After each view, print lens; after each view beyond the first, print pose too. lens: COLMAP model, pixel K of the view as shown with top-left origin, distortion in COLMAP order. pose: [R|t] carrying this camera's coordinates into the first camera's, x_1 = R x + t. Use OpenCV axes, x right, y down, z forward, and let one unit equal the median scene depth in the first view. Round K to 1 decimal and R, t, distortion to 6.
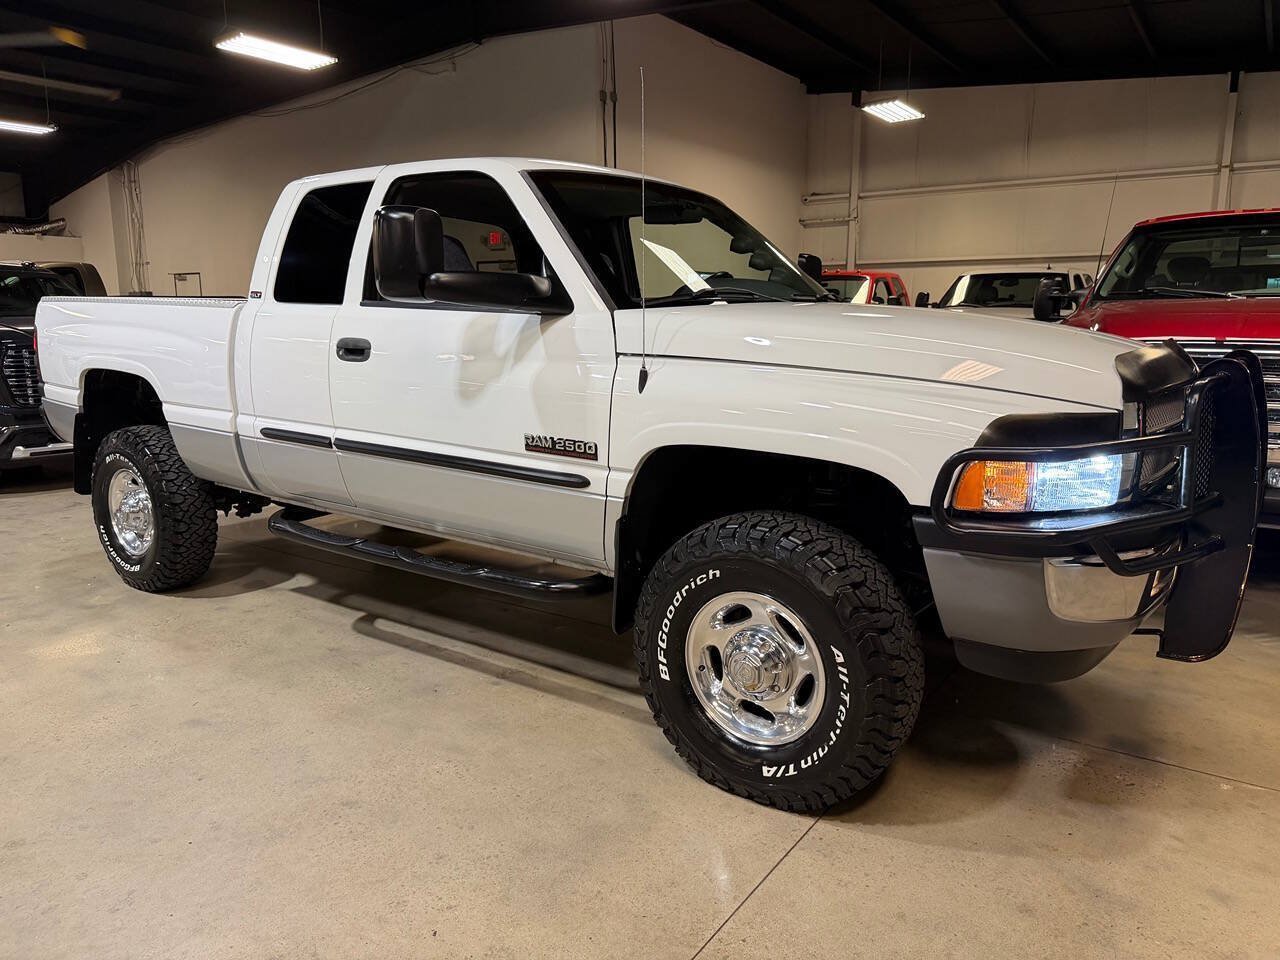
lens RADIAL K [[915.9, 0, 640.0], [0, 915.9, 480.0], [0, 0, 1]] dist [0.065425, -0.106905]
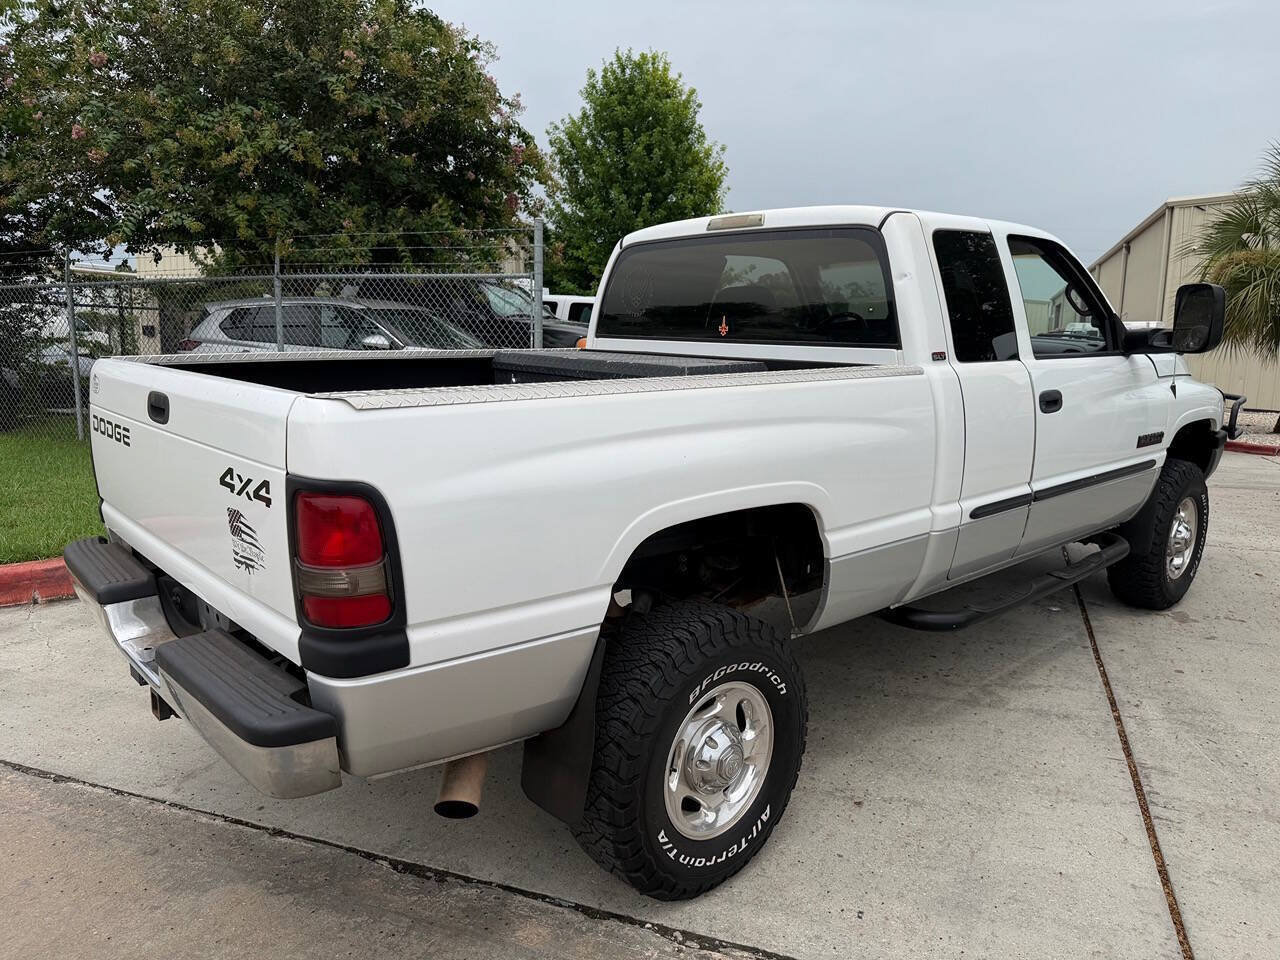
lens RADIAL K [[929.6, 0, 638.9], [0, 929.6, 467.6], [0, 0, 1]] dist [0.055598, -0.078018]
pose [[0.201213, -0.179720, 0.962920, -1.598208], [0.180231, 0.973035, 0.143947, -0.337428], [-0.962824, 0.144584, 0.228178, 1.344135]]
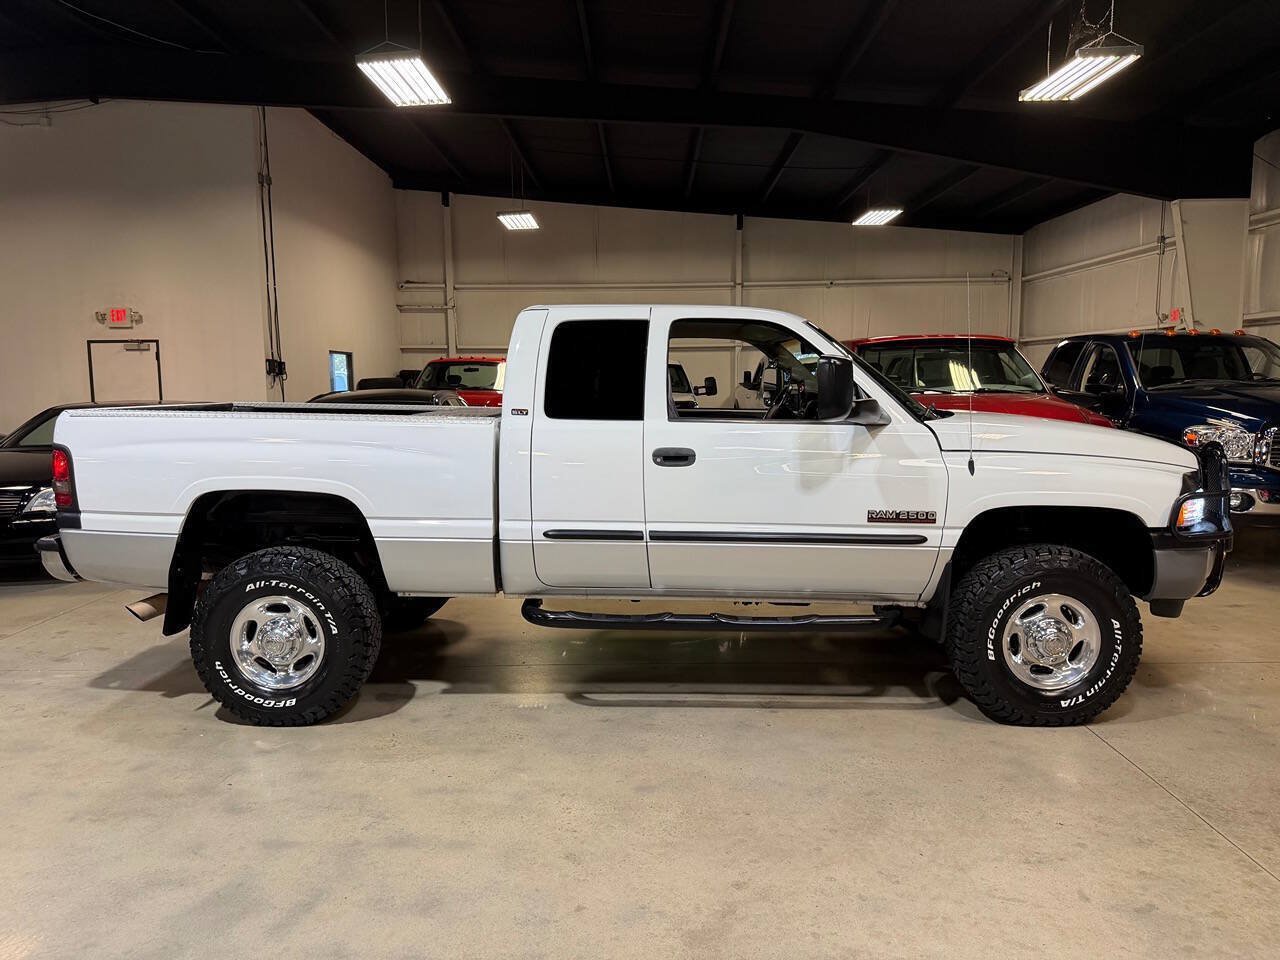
lens RADIAL K [[915.9, 0, 640.0], [0, 915.9, 480.0], [0, 0, 1]] dist [0.065425, -0.106905]
pose [[0.825495, -0.066662, 0.560459, -1.134573], [0.108614, 0.993203, -0.041844, -0.071868], [-0.553861, 0.095416, 0.827124, 0.026865]]
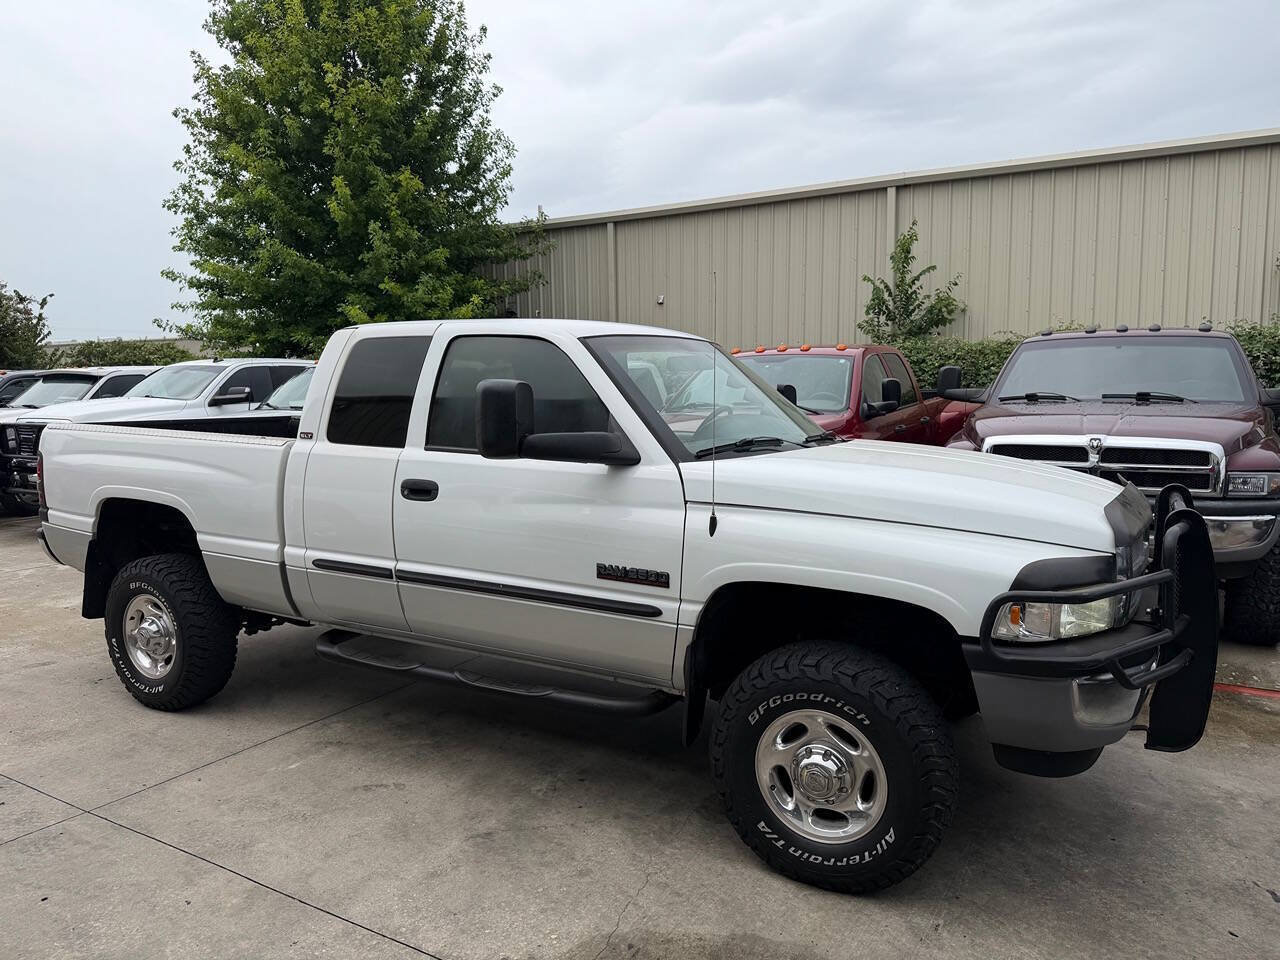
lens RADIAL K [[929.6, 0, 638.9], [0, 929.6, 467.6], [0, 0, 1]] dist [0.055598, -0.078018]
pose [[0.993697, -0.011981, 0.111462, -0.190552], [0.022684, 0.995194, -0.095261, -0.061124], [-0.109785, 0.097188, 0.989192, -0.145997]]
